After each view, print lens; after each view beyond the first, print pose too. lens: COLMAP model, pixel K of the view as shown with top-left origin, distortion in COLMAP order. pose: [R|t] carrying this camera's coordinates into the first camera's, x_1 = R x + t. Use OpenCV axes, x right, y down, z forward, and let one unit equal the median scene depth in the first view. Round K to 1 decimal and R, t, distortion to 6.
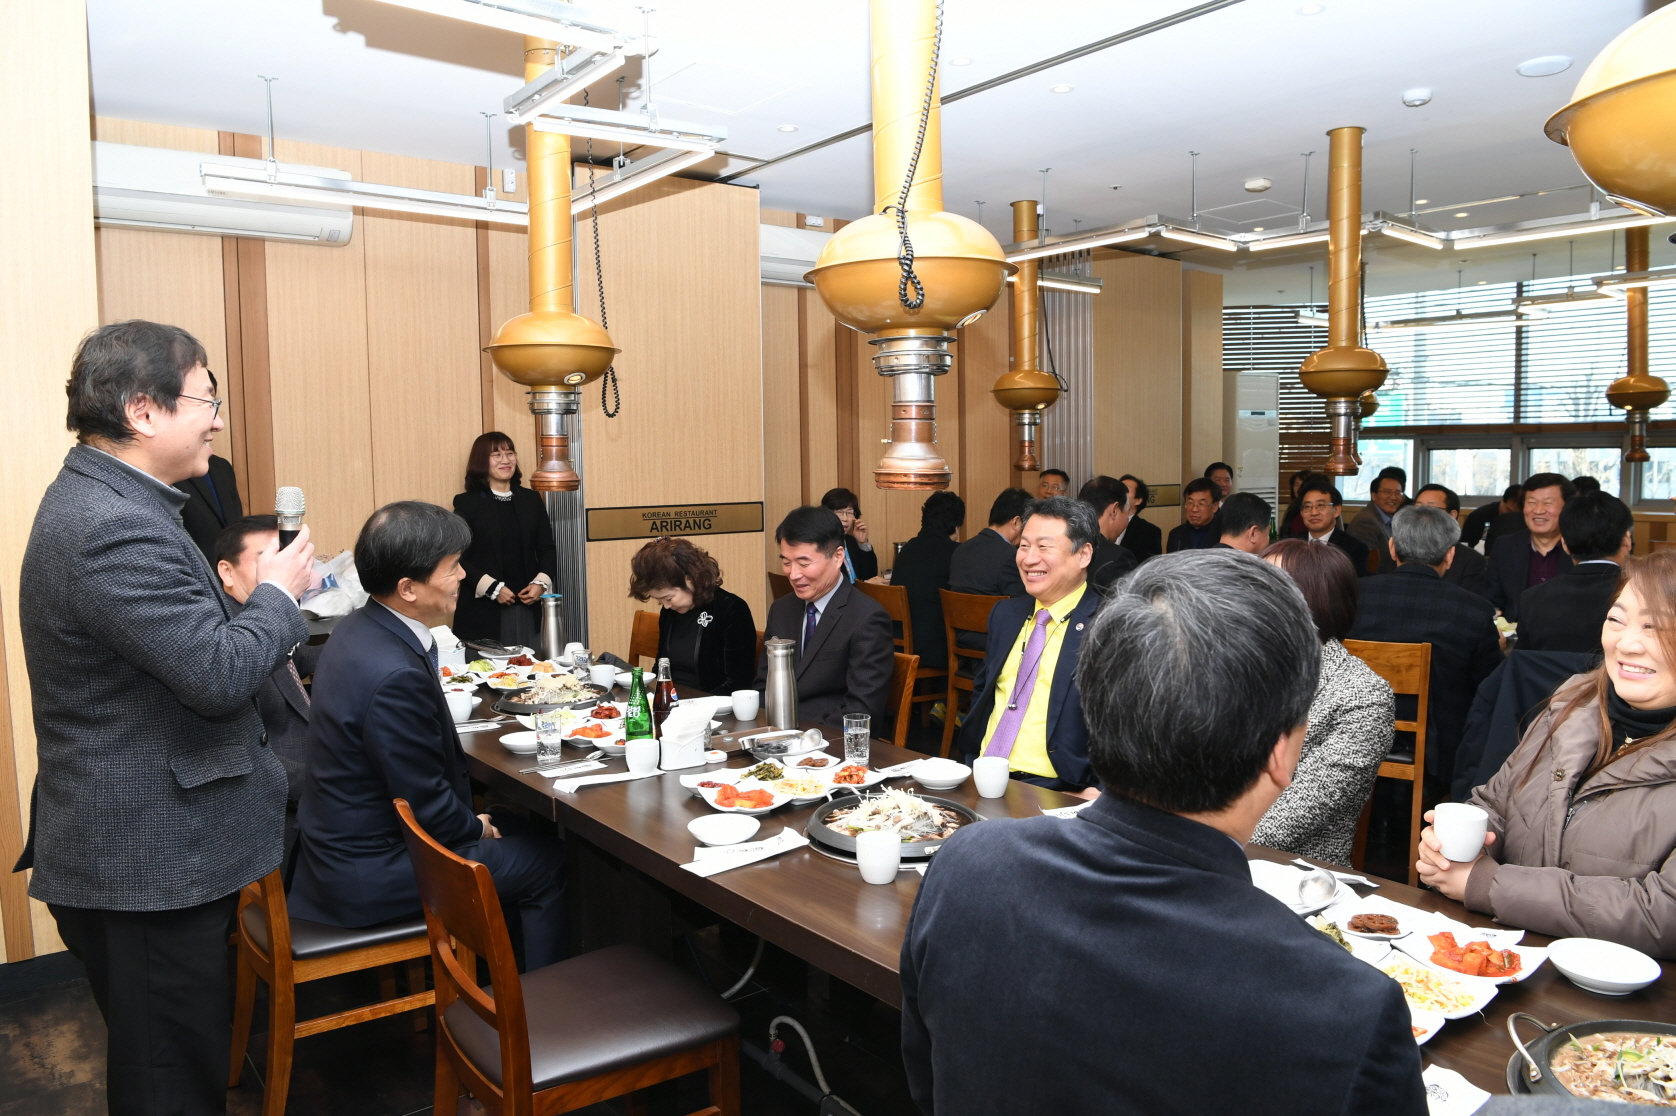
lens RADIAL K [[1158.9, 0, 844.8], [0, 1158.9, 562.3], [0, 0, 1]] dist [-0.068540, 0.010161]
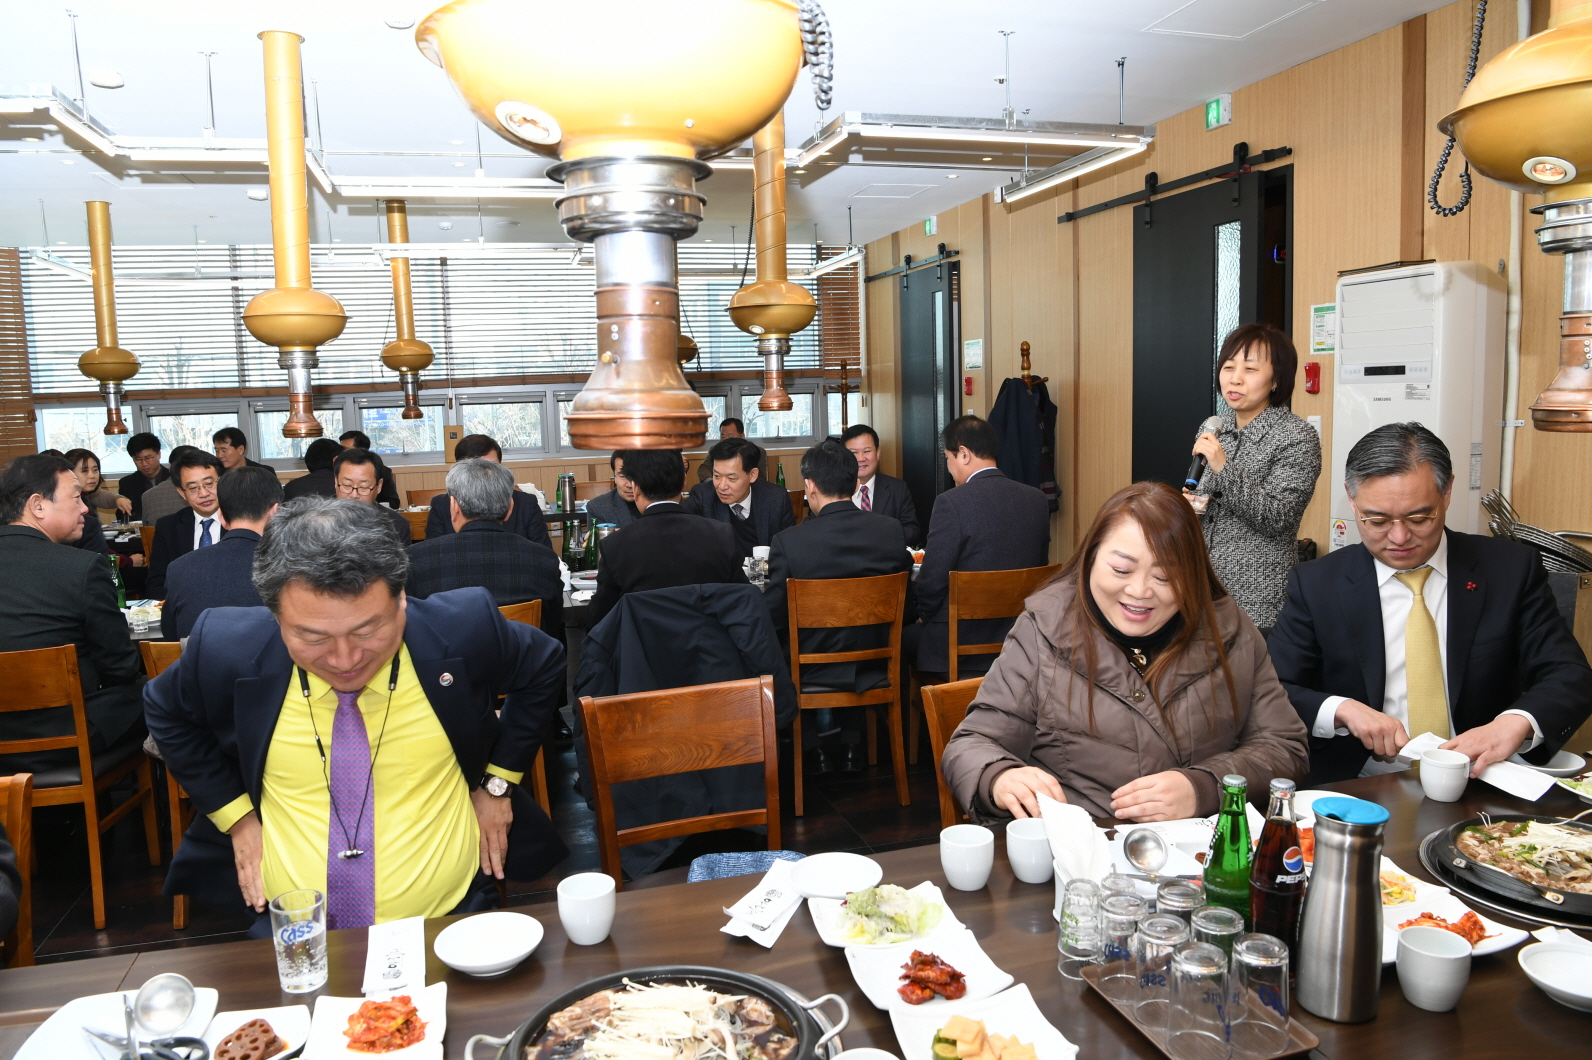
lens RADIAL K [[1100.8, 0, 798.2], [0, 1100.8, 535.1], [0, 0, 1]] dist [-0.068540, 0.010161]
pose [[0.334744, -0.109636, 0.935909, -0.303081], [0.105161, 0.991351, 0.078518, -0.036608], [-0.936423, 0.072138, 0.343378, 0.500827]]
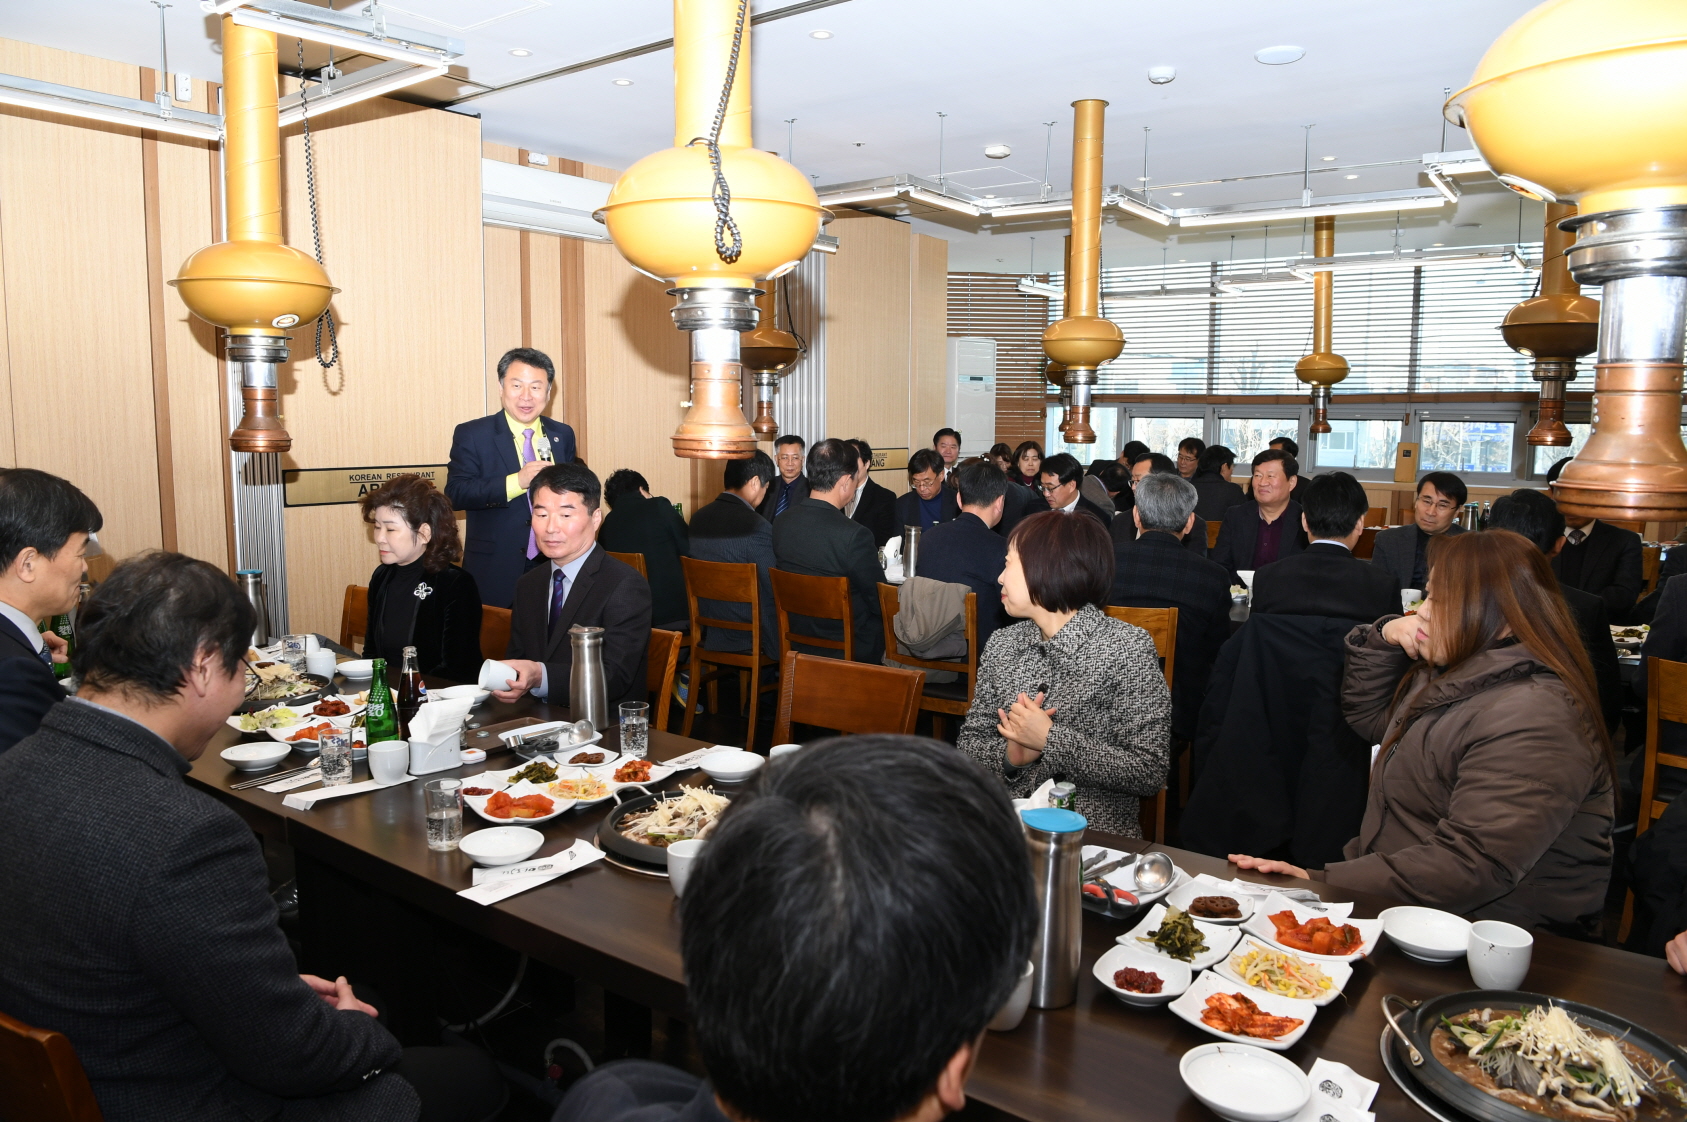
lens RADIAL K [[1166.5, 0, 843.4], [0, 1166.5, 563.0], [0, 0, 1]] dist [-0.068540, 0.010161]
pose [[0.966688, -0.011673, 0.255691, -0.048379], [0.002540, 0.999348, 0.036021, -0.008428], [-0.255944, -0.034172, 0.966087, 0.059282]]
